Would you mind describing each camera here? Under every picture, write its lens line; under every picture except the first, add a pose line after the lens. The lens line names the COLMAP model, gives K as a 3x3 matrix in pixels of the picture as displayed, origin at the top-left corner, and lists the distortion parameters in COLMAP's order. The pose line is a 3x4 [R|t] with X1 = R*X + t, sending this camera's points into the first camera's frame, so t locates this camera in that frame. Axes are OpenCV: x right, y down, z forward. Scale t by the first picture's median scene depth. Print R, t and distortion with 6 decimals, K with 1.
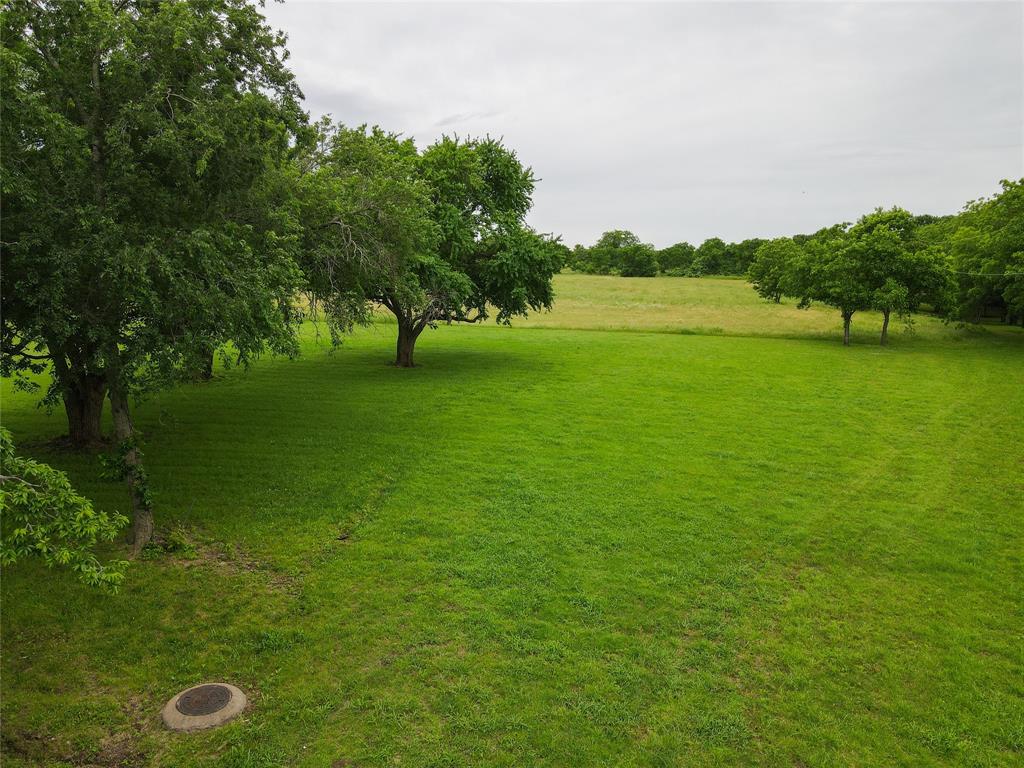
lens RADIAL K [[766.9, 0, 522.4], [0, 766.9, 377.5], [0, 0, 1]] dist [-0.000953, 0.000760]
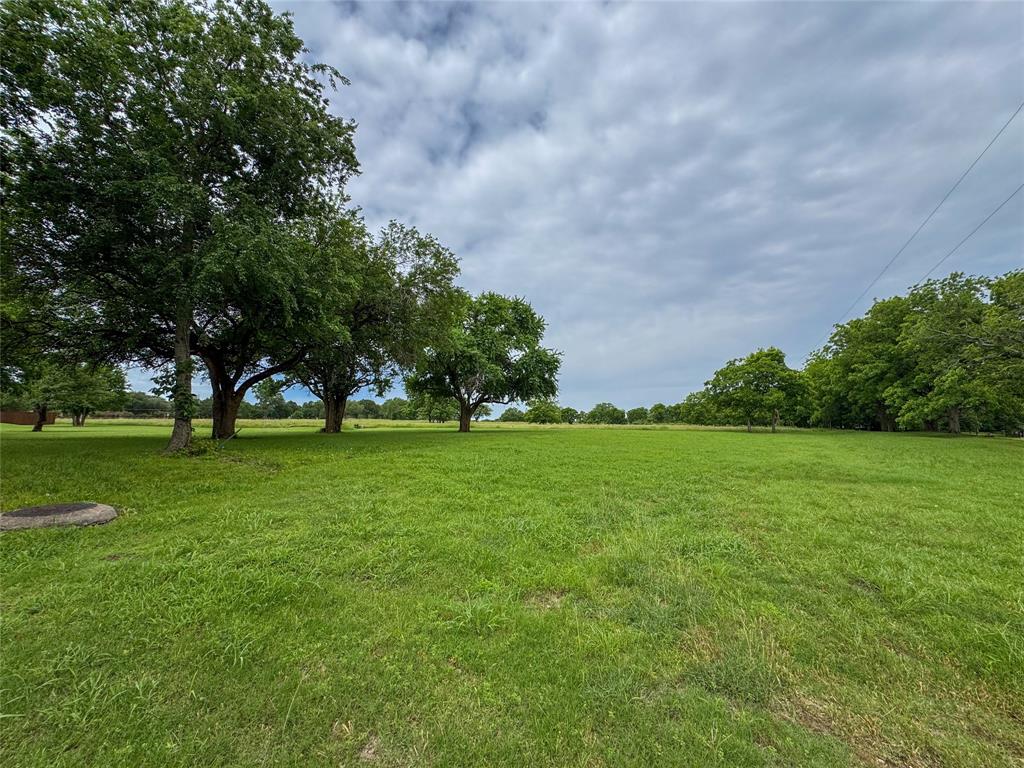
lens RADIAL K [[411.3, 0, 516.4], [0, 411.3, 380.6], [0, 0, 1]] dist [-0.010253, 0.001027]
pose [[0.995607, -0.023379, -0.090666, 0.035280], [-0.001584, 0.963983, -0.265958, 0.109432], [0.093618, 0.264934, 0.959711, 0.164646]]
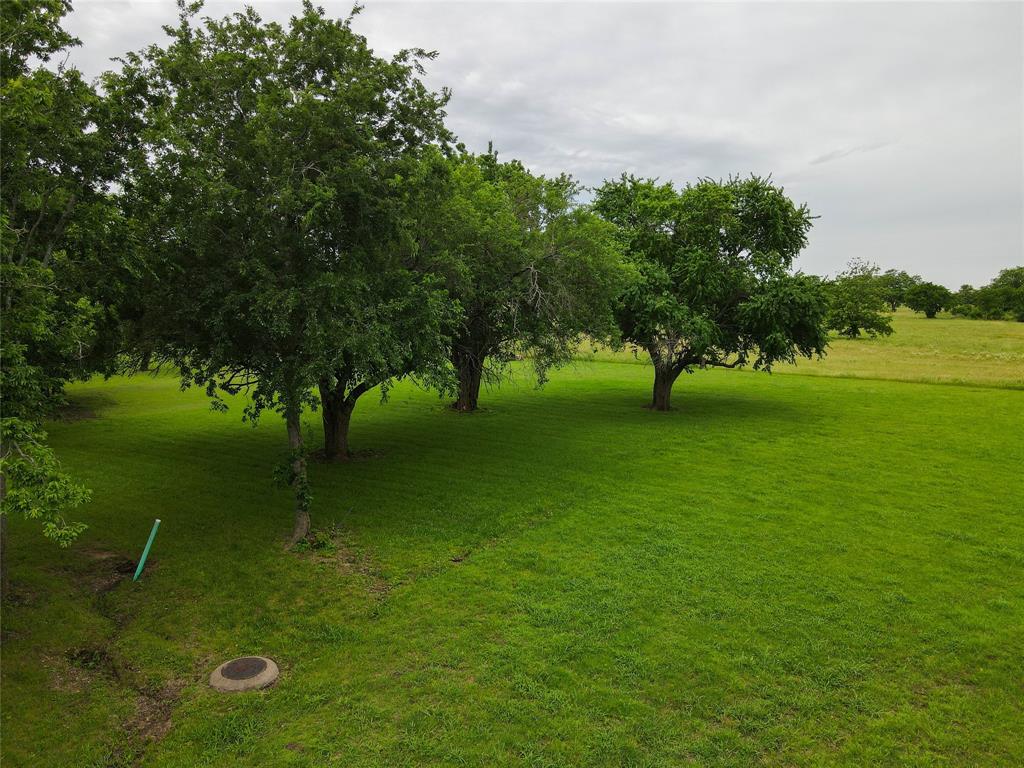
lens RADIAL K [[766.9, 0, 516.6], [0, 766.9, 378.2], [0, 0, 1]] dist [-0.000953, 0.000760]
pose [[0.887878, 0.040085, -0.458330, 0.138960], [-0.065403, 0.997077, -0.039497, -0.003377], [0.455407, 0.065045, 0.887904, 0.028363]]
